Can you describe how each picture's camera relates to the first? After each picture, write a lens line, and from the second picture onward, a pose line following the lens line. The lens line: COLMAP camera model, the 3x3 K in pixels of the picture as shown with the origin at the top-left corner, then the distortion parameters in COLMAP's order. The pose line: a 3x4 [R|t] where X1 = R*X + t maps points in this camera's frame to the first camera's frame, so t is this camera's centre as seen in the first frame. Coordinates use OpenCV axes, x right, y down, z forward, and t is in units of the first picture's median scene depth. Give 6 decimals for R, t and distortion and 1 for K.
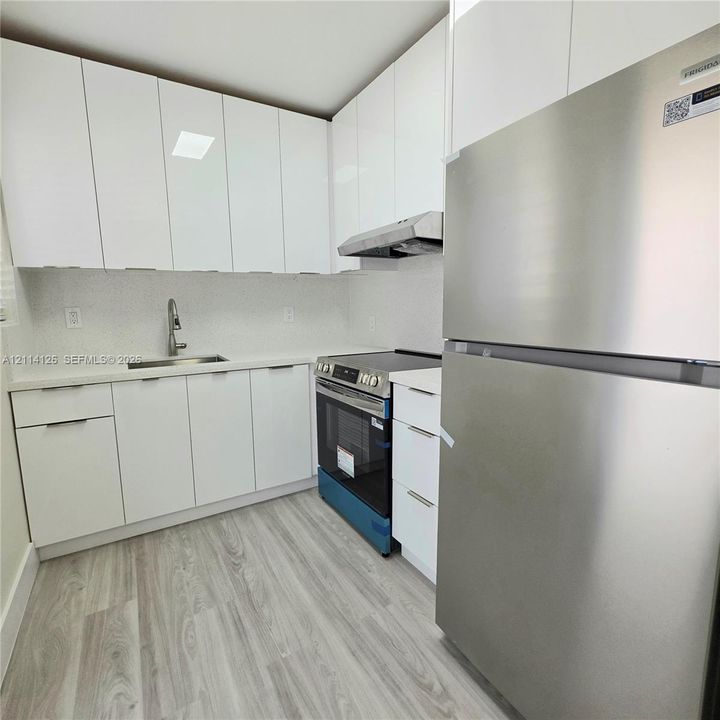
lens RADIAL K [[378.5, 0, 355.8], [0, 378.5, 363.6], [0, 0, 1]] dist [0.001957, -0.000913]
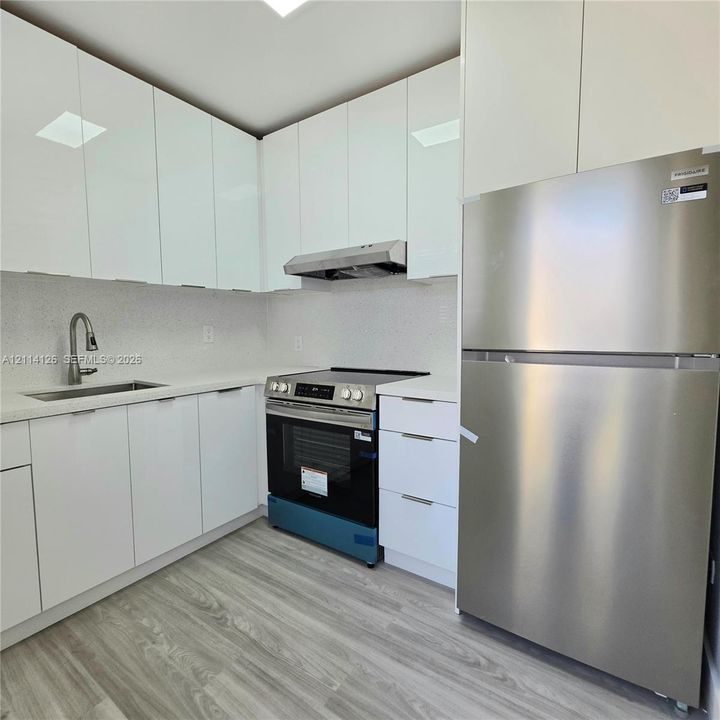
lens RADIAL K [[378.5, 0, 355.5], [0, 378.5, 364.6], [0, 0, 1]] dist [0.001957, -0.000913]
pose [[0.914397, -0.030094, 0.403699, -0.352469], [0.054814, 0.997253, -0.049814, 0.013474], [-0.401091, 0.067678, 0.913535, 0.047425]]
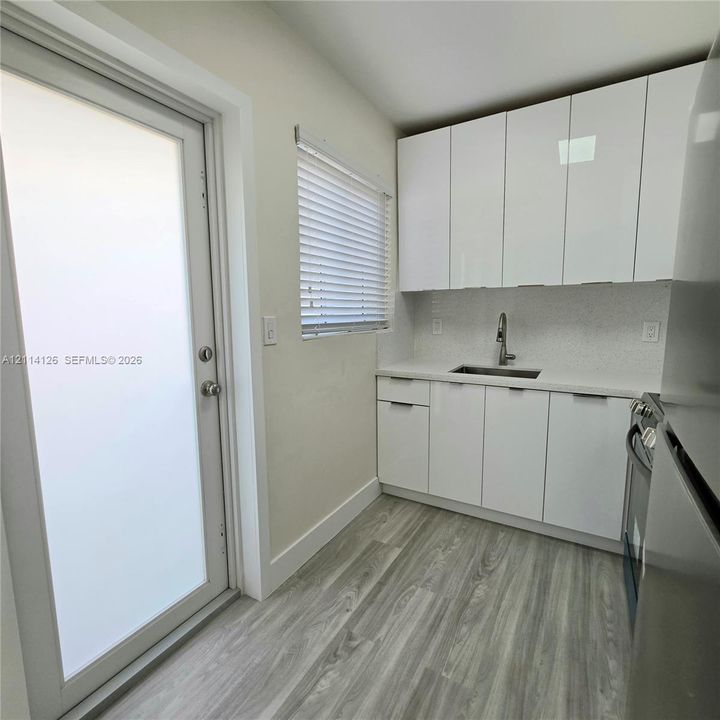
lens RADIAL K [[378.5, 0, 374.2], [0, 378.5, 363.6], [0, 0, 1]] dist [0.001957, -0.000913]
pose [[0.501745, 0.128430, -0.855428, 0.338497], [-0.131147, 0.988779, 0.071527, -0.071744], [0.855016, 0.076298, 0.512959, 0.181055]]
